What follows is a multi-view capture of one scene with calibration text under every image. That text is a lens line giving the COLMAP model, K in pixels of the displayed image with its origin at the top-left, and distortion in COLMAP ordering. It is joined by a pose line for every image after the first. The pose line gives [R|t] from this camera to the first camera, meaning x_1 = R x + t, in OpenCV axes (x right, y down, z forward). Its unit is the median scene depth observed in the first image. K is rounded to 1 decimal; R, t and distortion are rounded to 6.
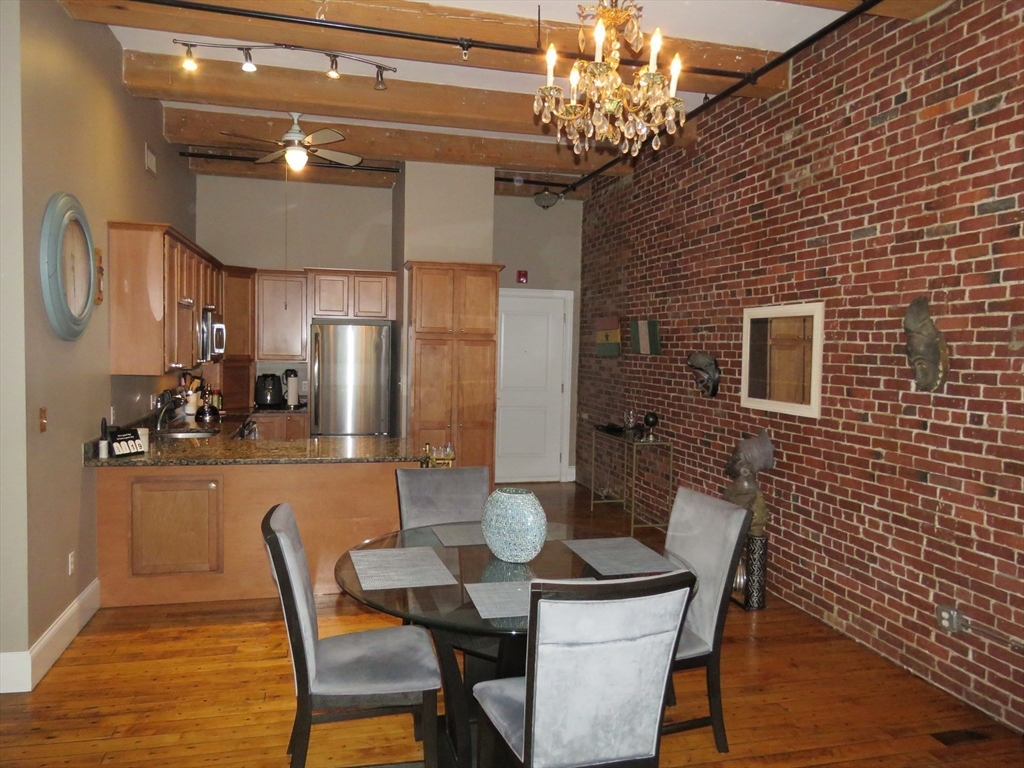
lens RADIAL K [[734.4, 0, 512.0], [0, 734.4, 384.0], [0, 0, 1]] dist [0.000586, -0.000821]
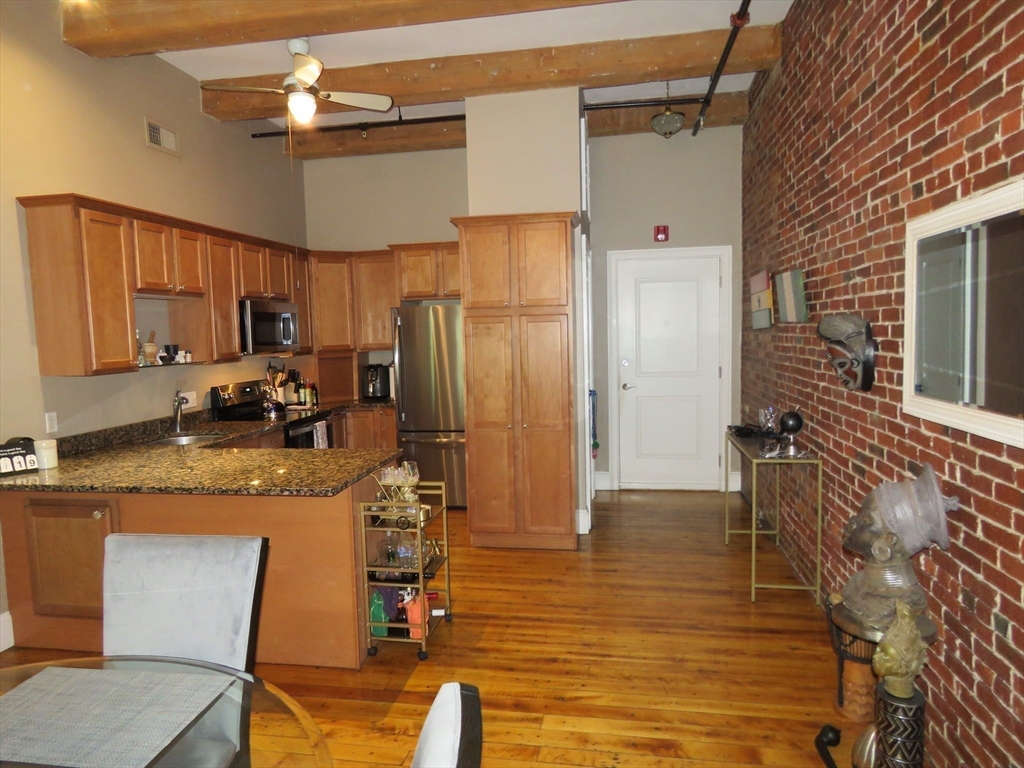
lens RADIAL K [[648.7, 0, 511.9], [0, 648.7, 386.9], [0, 0, 1]] dist [-0.004651, 0.002991]
pose [[0.913807, -0.010486, -0.406014, 0.227297], [0.024958, 0.999227, 0.030366, -0.007728], [0.405382, -0.037882, 0.913362, 0.432206]]
